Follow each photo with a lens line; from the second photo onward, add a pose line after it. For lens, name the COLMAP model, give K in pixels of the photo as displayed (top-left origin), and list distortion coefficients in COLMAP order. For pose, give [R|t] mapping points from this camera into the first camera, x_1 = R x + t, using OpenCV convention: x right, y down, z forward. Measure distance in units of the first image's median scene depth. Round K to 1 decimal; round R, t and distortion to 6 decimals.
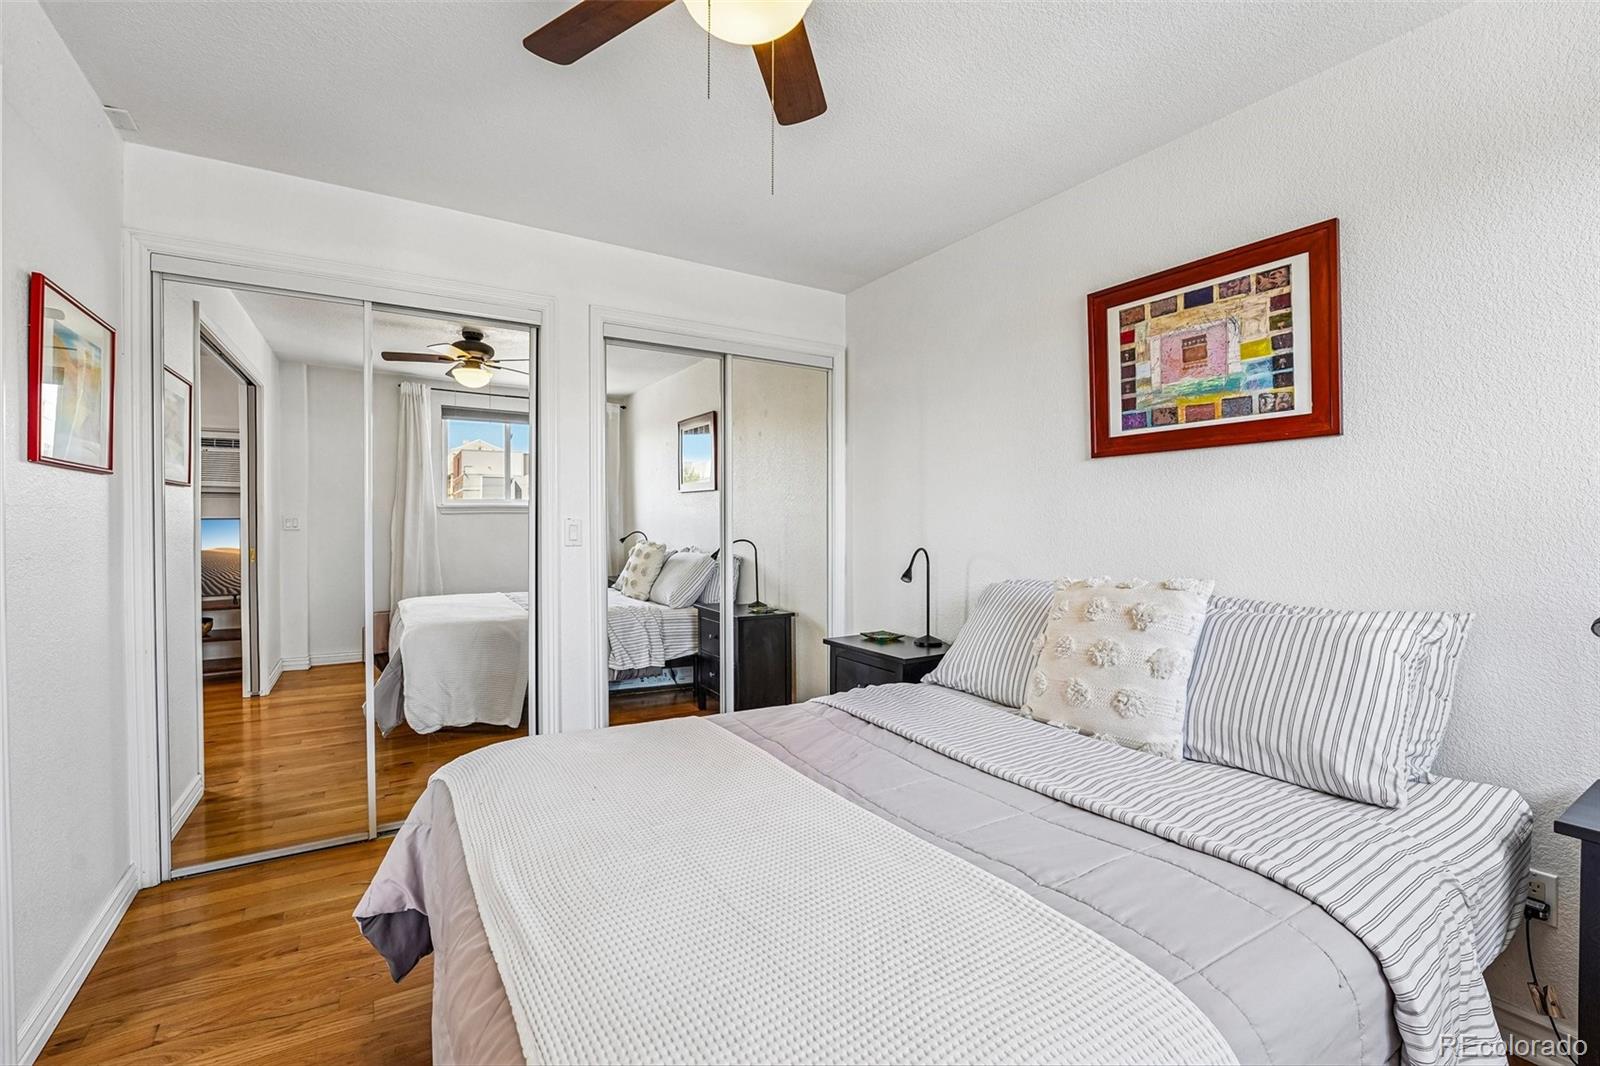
lens RADIAL K [[689.7, 0, 790.8], [0, 689.7, 519.0], [0, 0, 1]] dist [-0.018172, 0.001605]
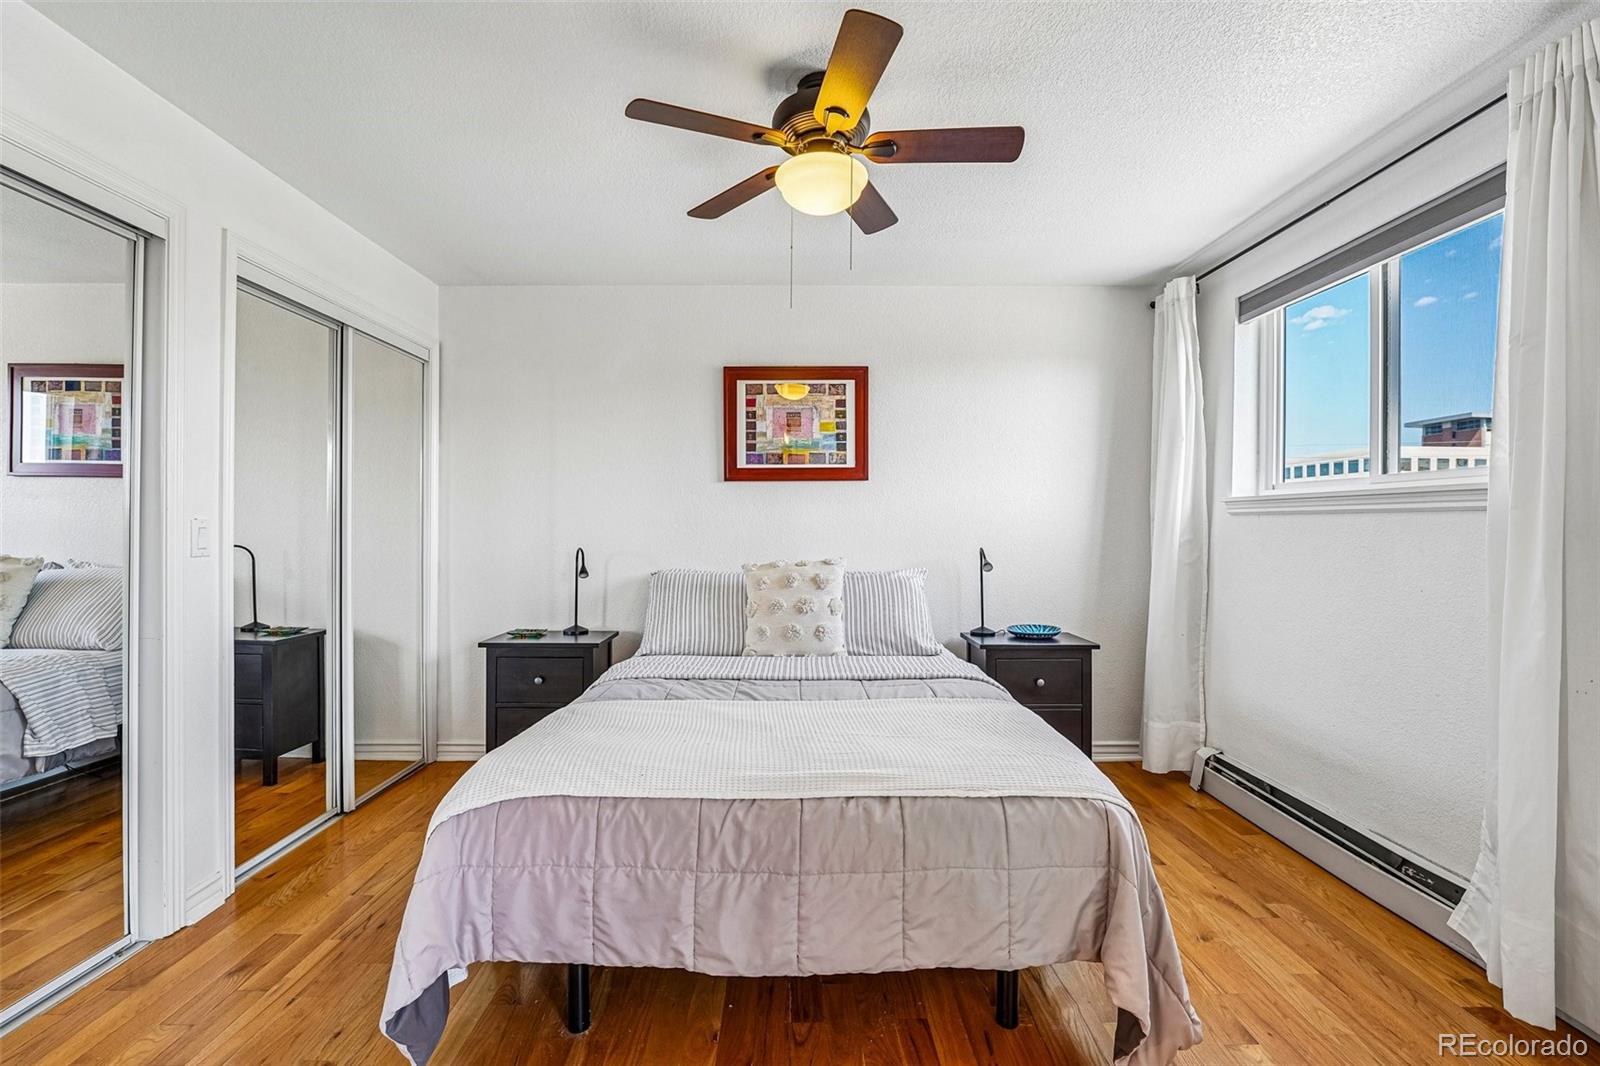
lens RADIAL K [[689.7, 0, 791.0], [0, 689.7, 527.4], [0, 0, 1]] dist [-0.018172, 0.001605]
pose [[0.528634, -0.001209, 0.848849, -0.833657], [-0.005872, 0.999970, 0.005081, 0.000364], [-0.848829, -0.007671, 0.528611, 0.137994]]
